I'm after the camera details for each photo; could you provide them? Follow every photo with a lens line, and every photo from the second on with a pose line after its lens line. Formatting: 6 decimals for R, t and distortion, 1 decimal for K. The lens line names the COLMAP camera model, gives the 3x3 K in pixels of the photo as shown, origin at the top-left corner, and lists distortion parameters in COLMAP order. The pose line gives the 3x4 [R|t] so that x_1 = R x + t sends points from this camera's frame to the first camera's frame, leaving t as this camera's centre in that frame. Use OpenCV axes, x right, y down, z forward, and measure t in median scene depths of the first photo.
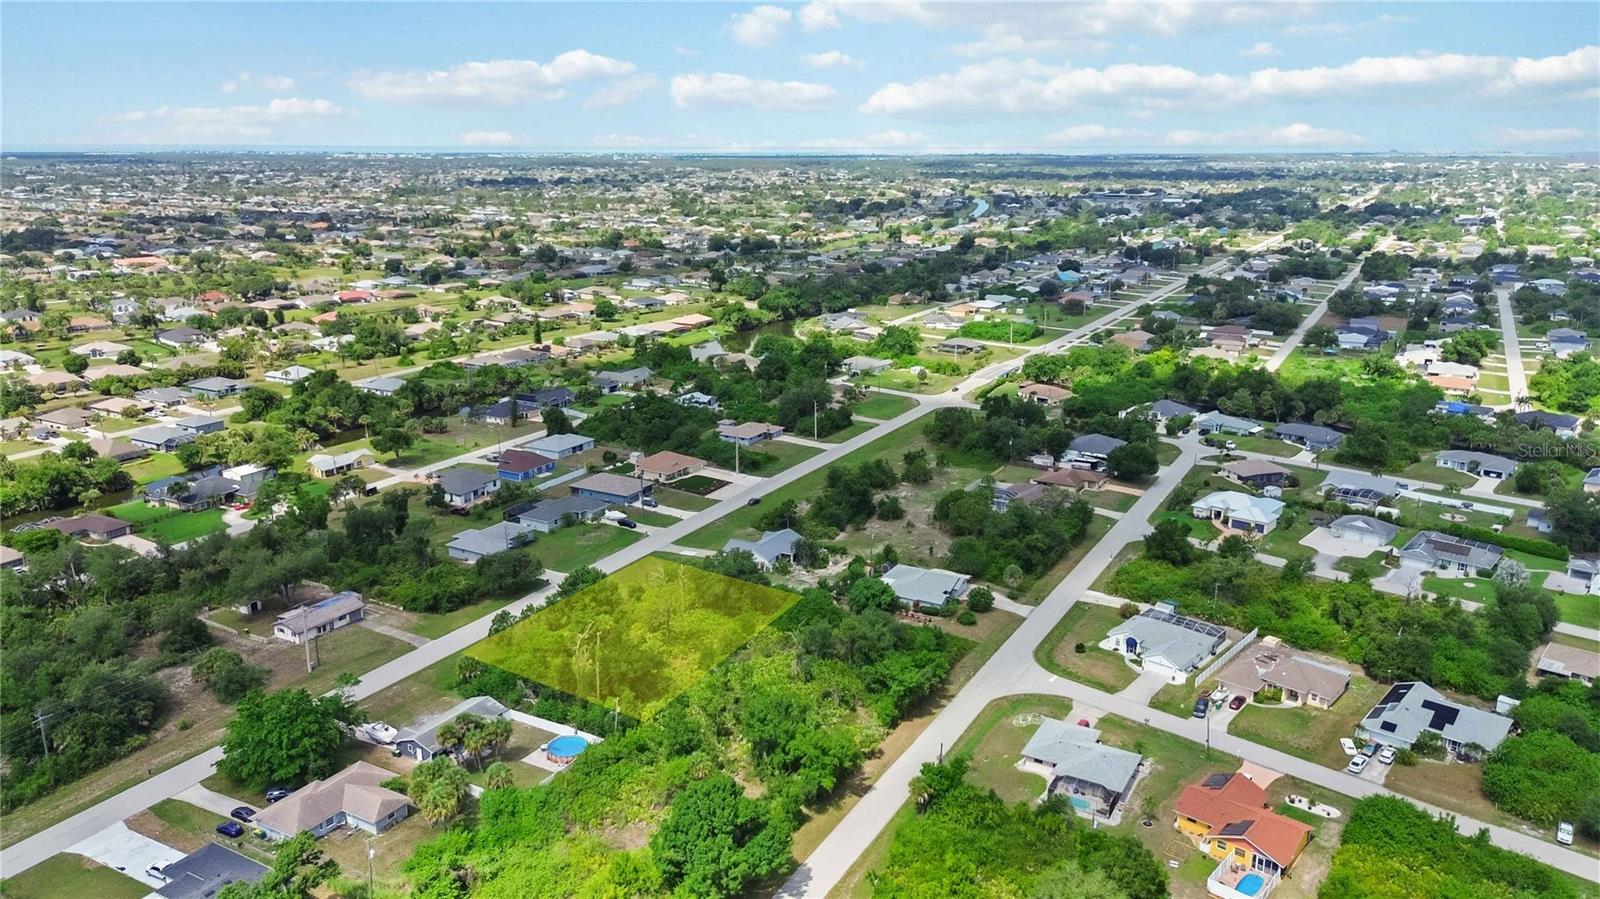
lens RADIAL K [[1135.8, 0, 800.0], [0, 1135.8, 449.5], [0, 0, 1]] dist [0.071191, -0.065256]
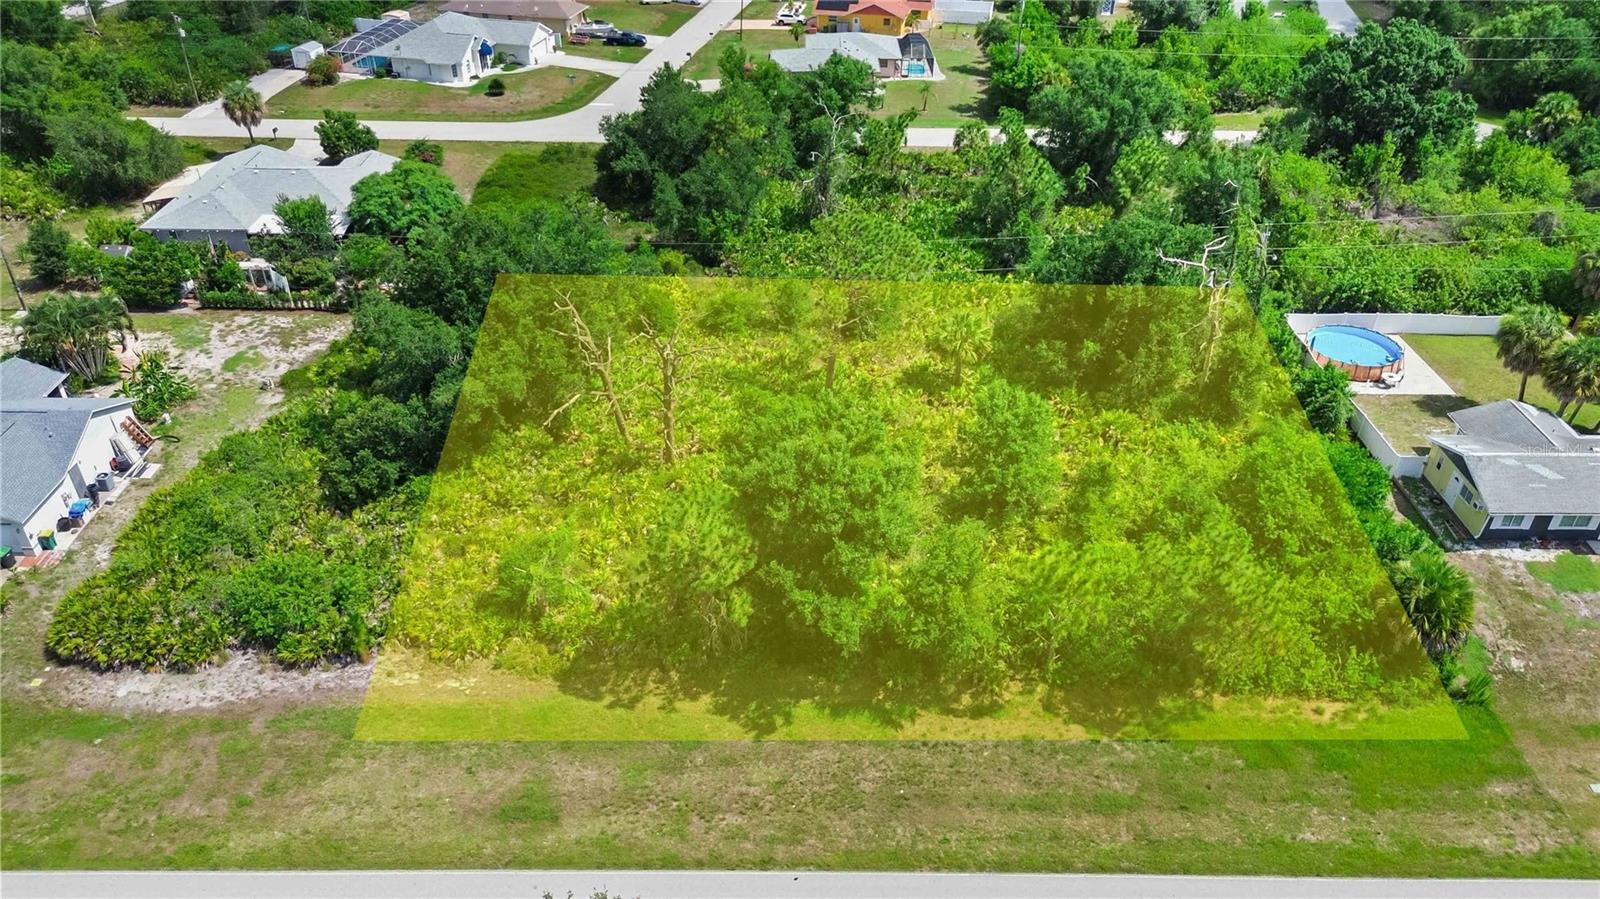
lens RADIAL K [[1135.8, 0, 800.0], [0, 1135.8, 449.5], [0, 0, 1]] dist [0.071191, -0.065256]
pose [[-0.493756, -0.488430, 0.719473, -0.271458], [0.218519, 0.731123, 0.646303, -0.034532], [-0.841698, 0.476334, -0.254265, 0.807416]]
